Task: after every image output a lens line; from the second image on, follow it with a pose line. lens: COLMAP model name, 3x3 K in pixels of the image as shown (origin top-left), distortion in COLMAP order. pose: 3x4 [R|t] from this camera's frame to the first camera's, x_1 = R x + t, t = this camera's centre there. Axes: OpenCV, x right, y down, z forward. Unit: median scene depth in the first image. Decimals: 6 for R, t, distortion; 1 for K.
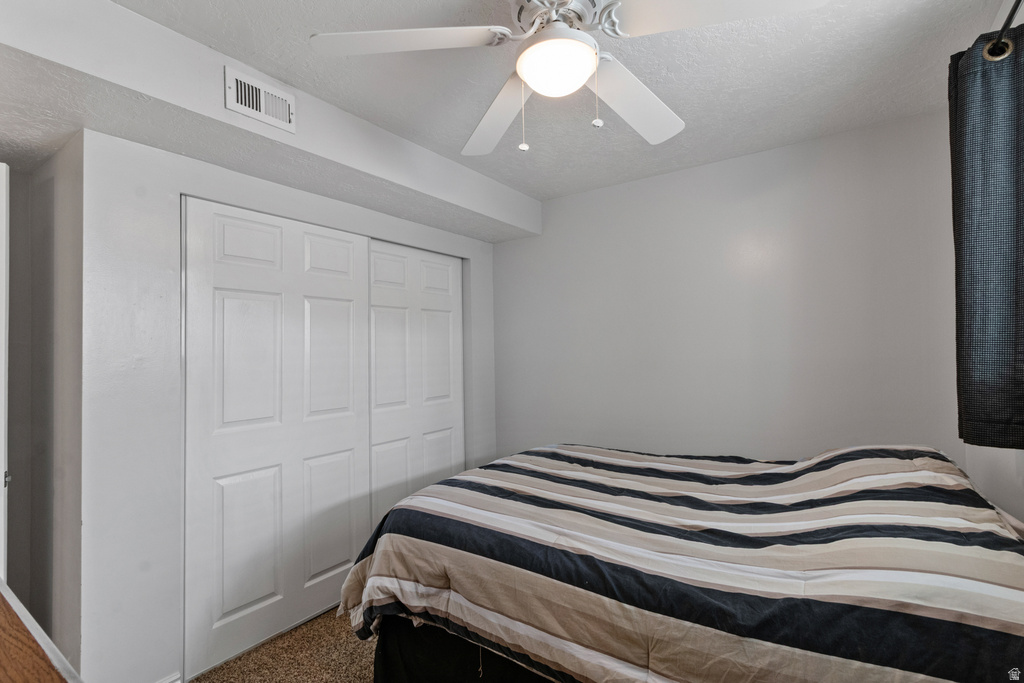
lens RADIAL K [[480.0, 0, 510.9], [0, 480.0, 325.3], [0, 0, 1]] dist [0.001607, 0.000612]
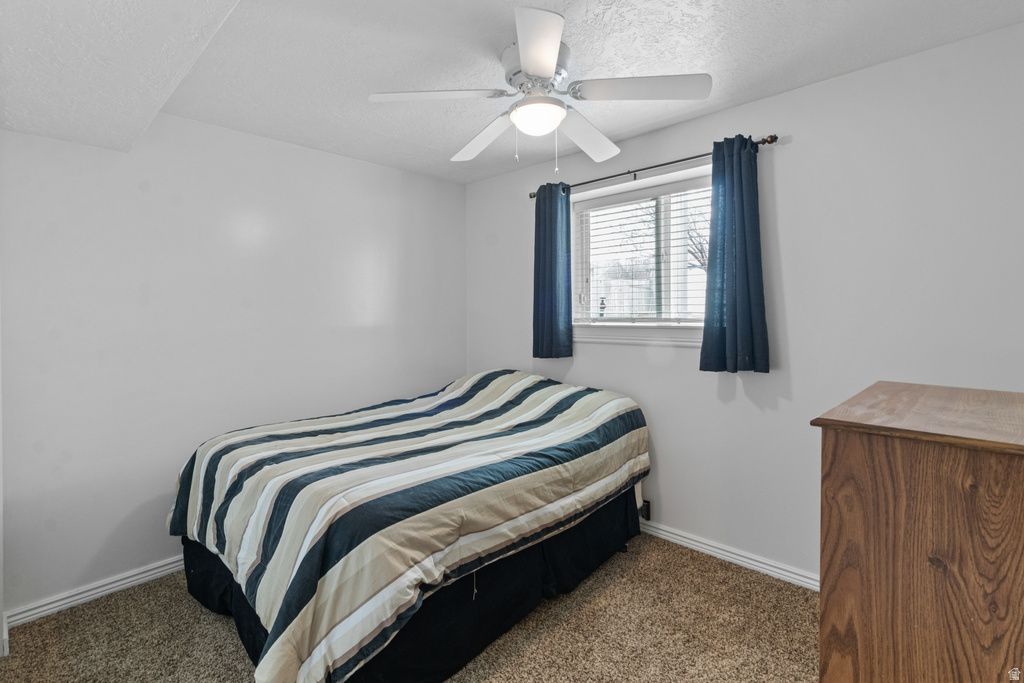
lens RADIAL K [[480.0, 0, 510.9], [0, 480.0, 325.3], [0, 0, 1]] dist [0.001607, 0.000612]
pose [[0.170306, -0.001359, 0.985390, -1.146058], [-0.034216, 0.999388, 0.007292, 0.078257], [-0.984797, -0.034958, 0.170155, 0.736270]]
